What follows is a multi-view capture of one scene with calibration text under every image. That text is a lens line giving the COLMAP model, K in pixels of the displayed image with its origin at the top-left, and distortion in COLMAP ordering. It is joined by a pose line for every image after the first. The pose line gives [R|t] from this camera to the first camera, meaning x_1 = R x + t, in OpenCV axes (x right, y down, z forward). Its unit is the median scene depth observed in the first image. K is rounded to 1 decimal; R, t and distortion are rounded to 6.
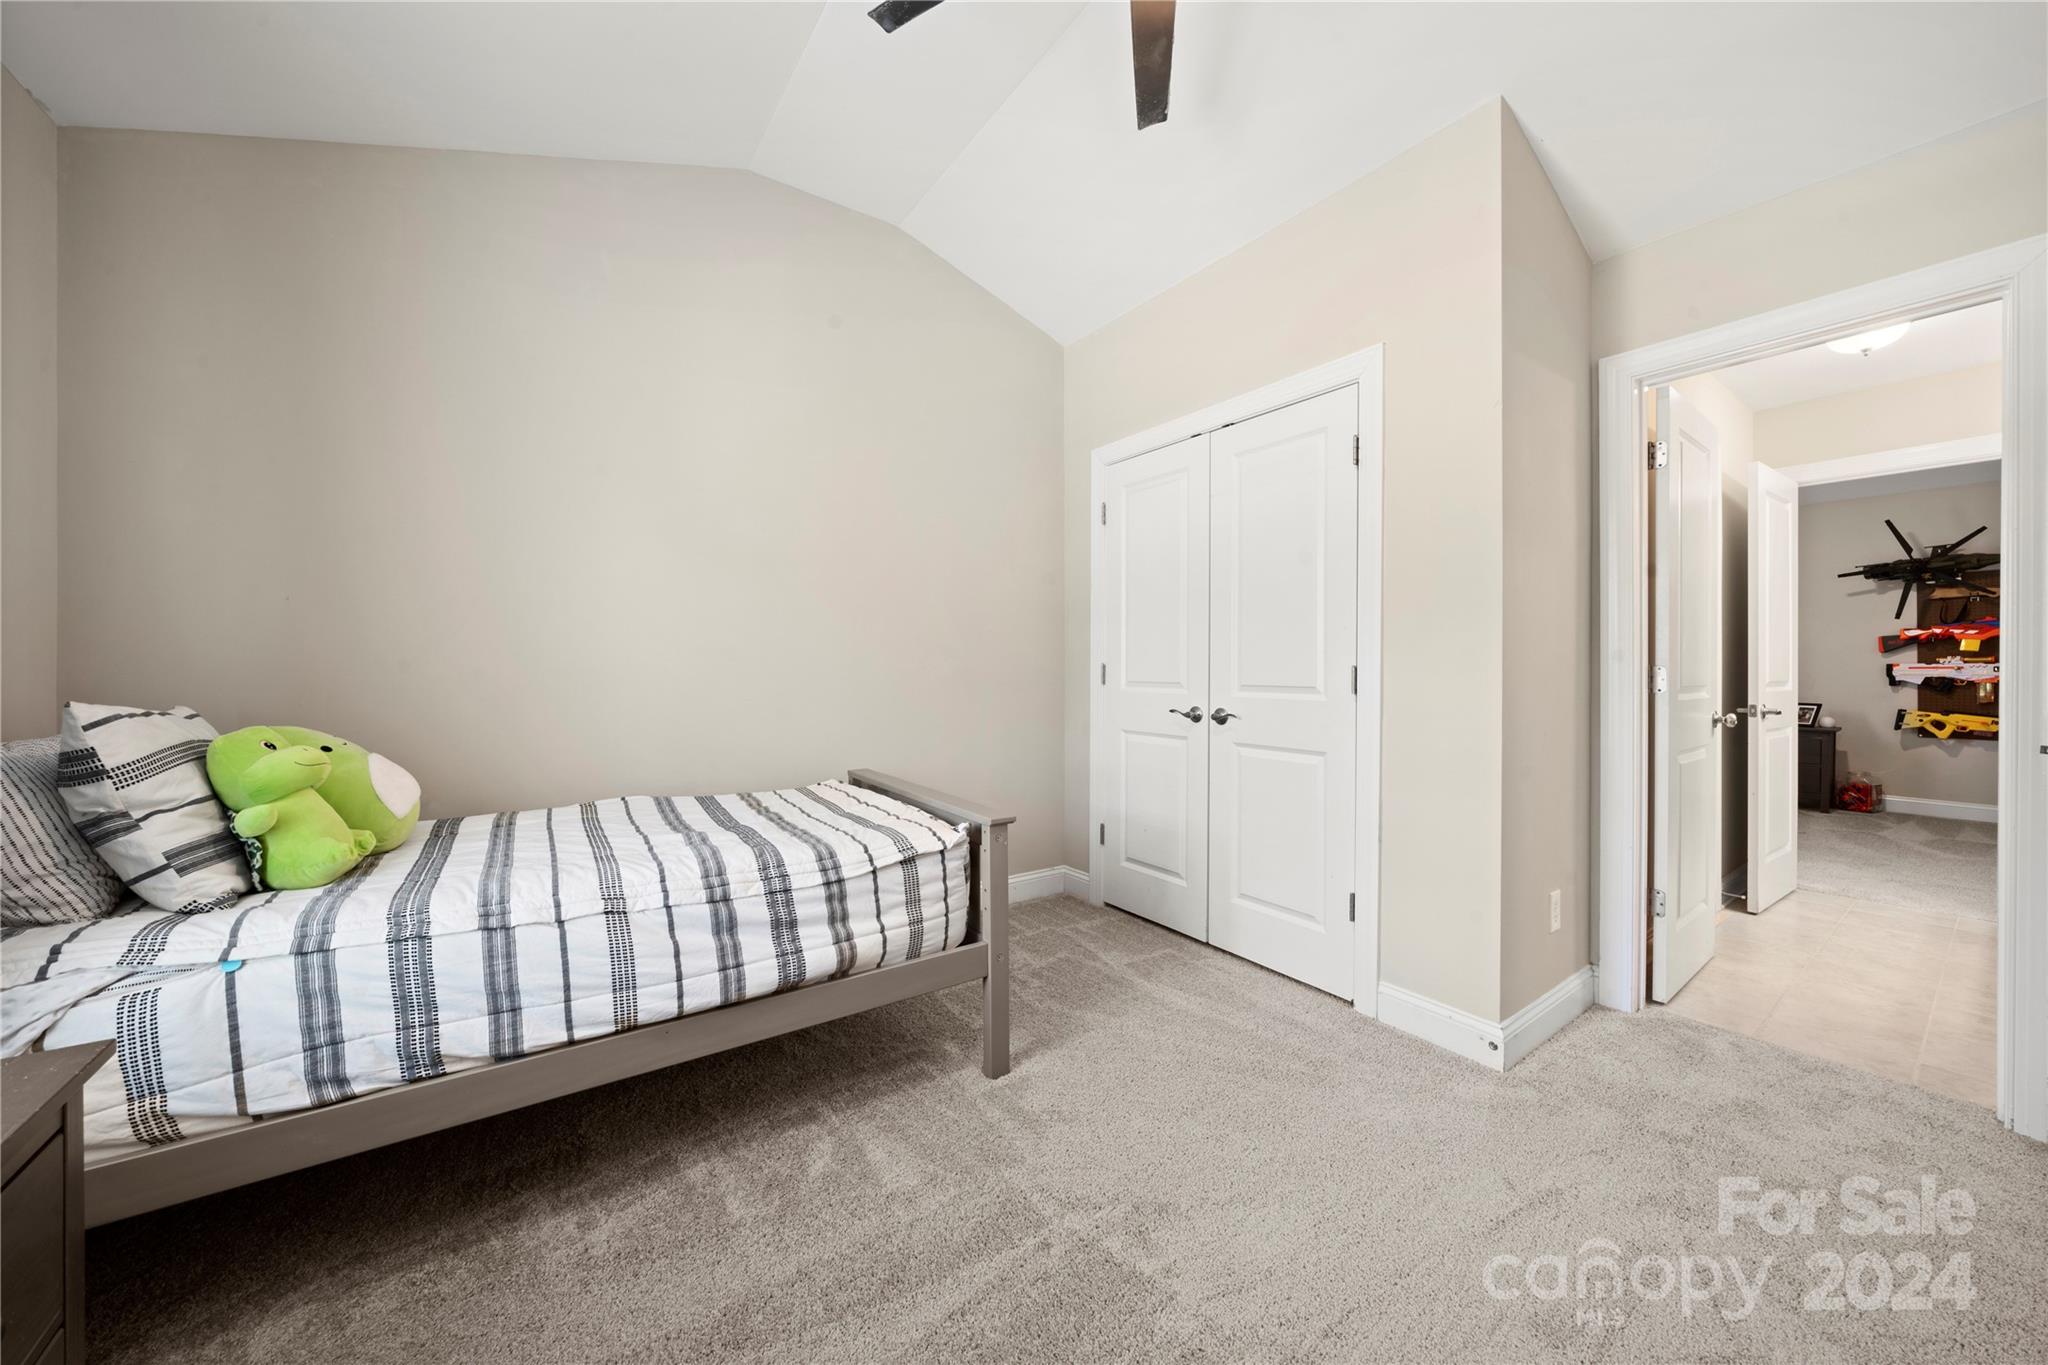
lens RADIAL K [[705.4, 0, 1019.8], [0, 705.4, 679.1], [0, 0, 1]] dist [0.000343, 0.000111]
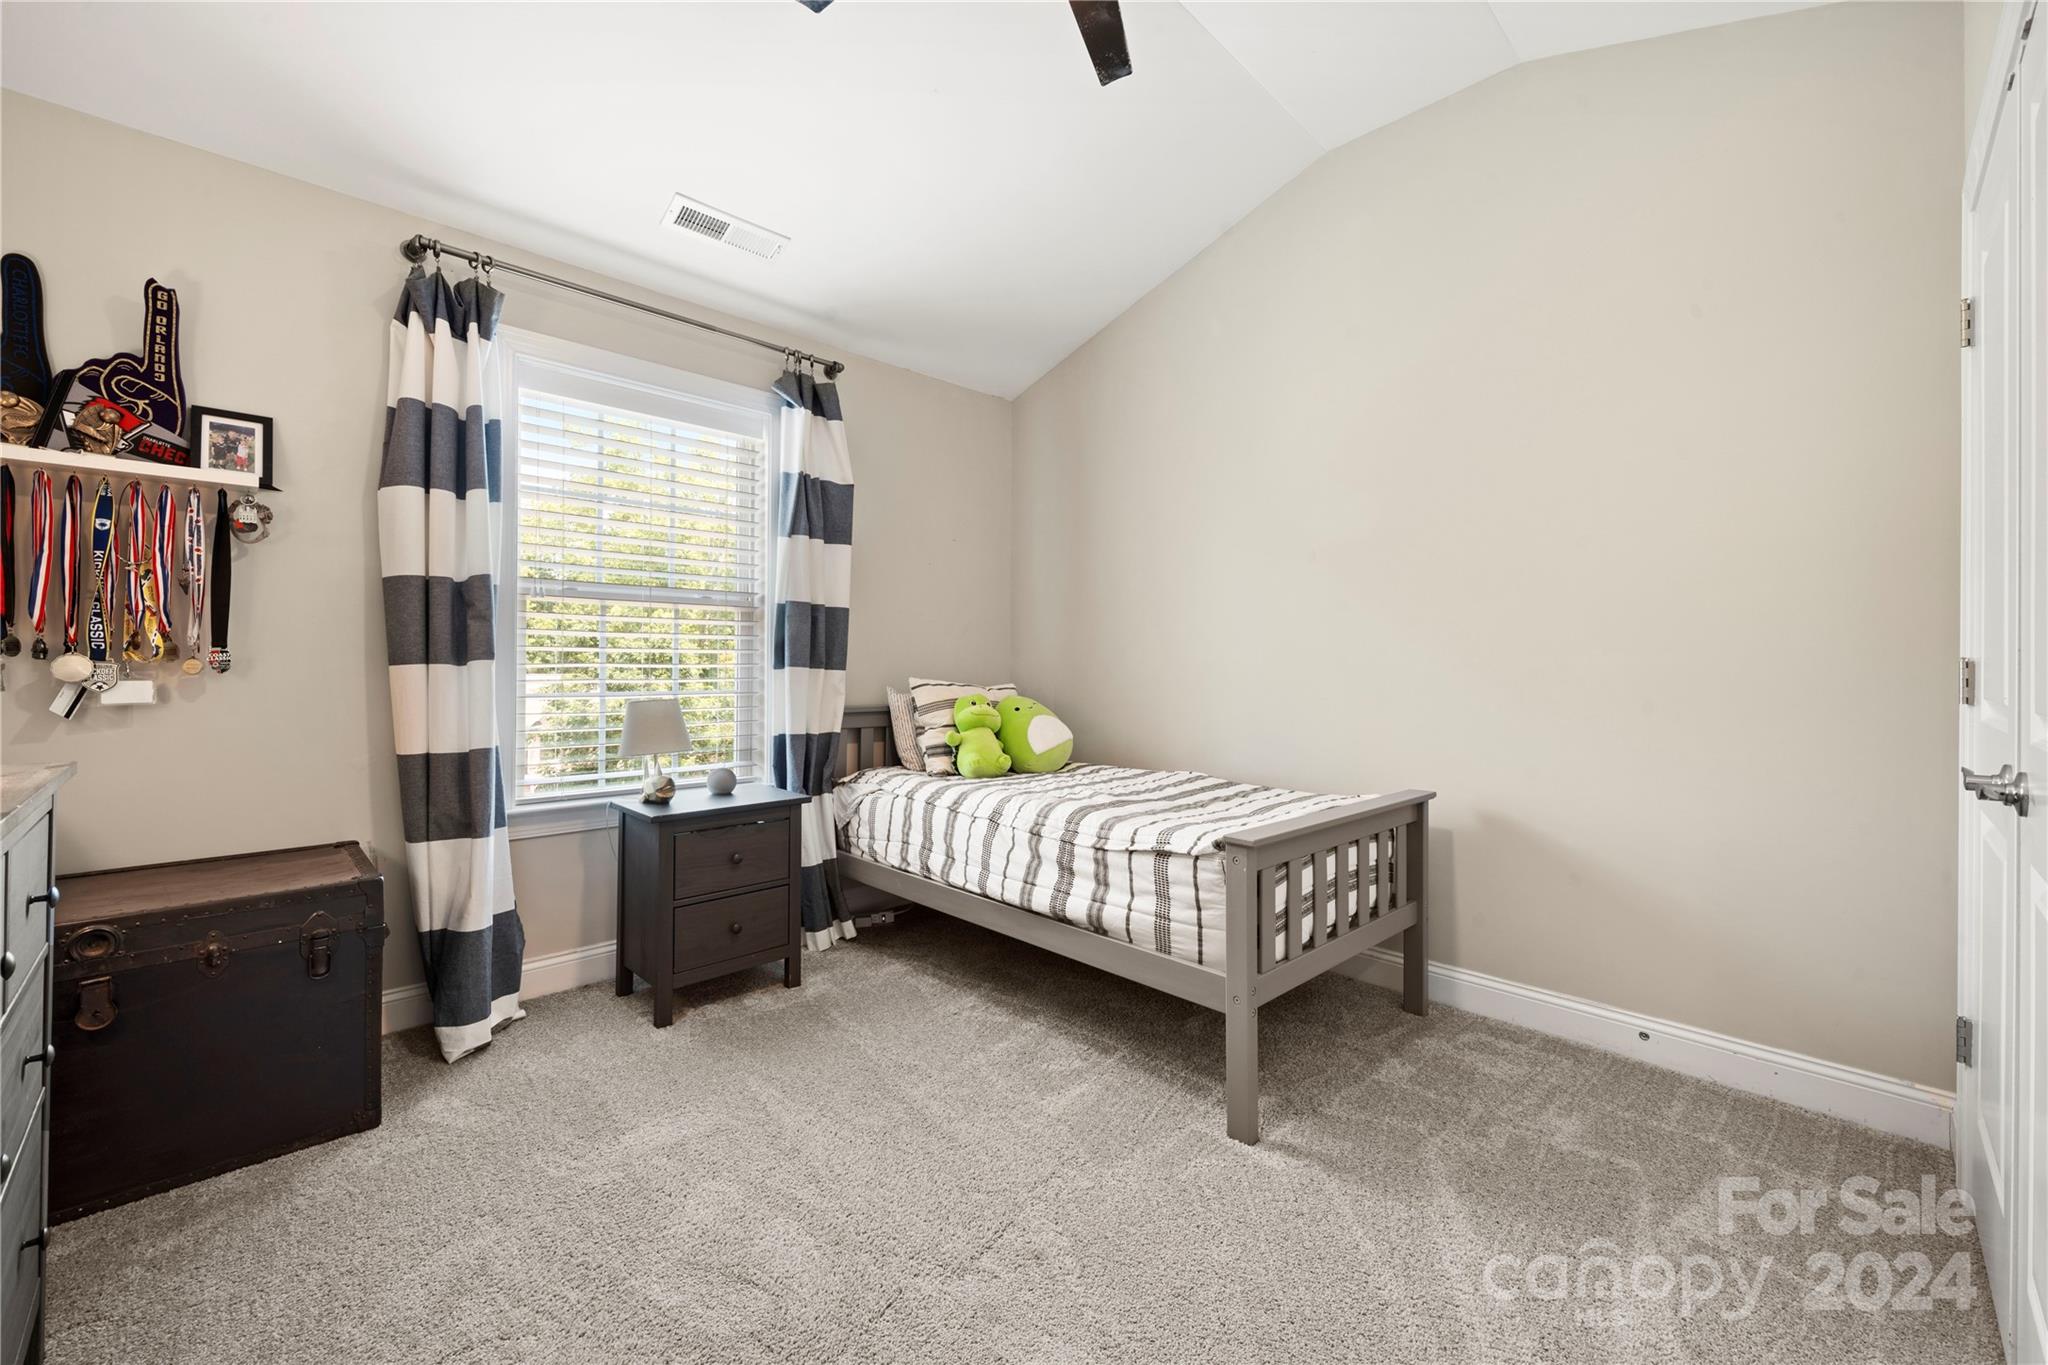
lens RADIAL K [[825.3, 0, 1023.8], [0, 825.3, 659.2], [0, 0, 1]] dist [-0.000250, -0.000015]
pose [[0.173776, -0.002012, -0.984783, 1.080931], [-0.016347, 0.999854, -0.004928, -0.015697], [0.984650, 0.016954, 0.173718, 0.656965]]
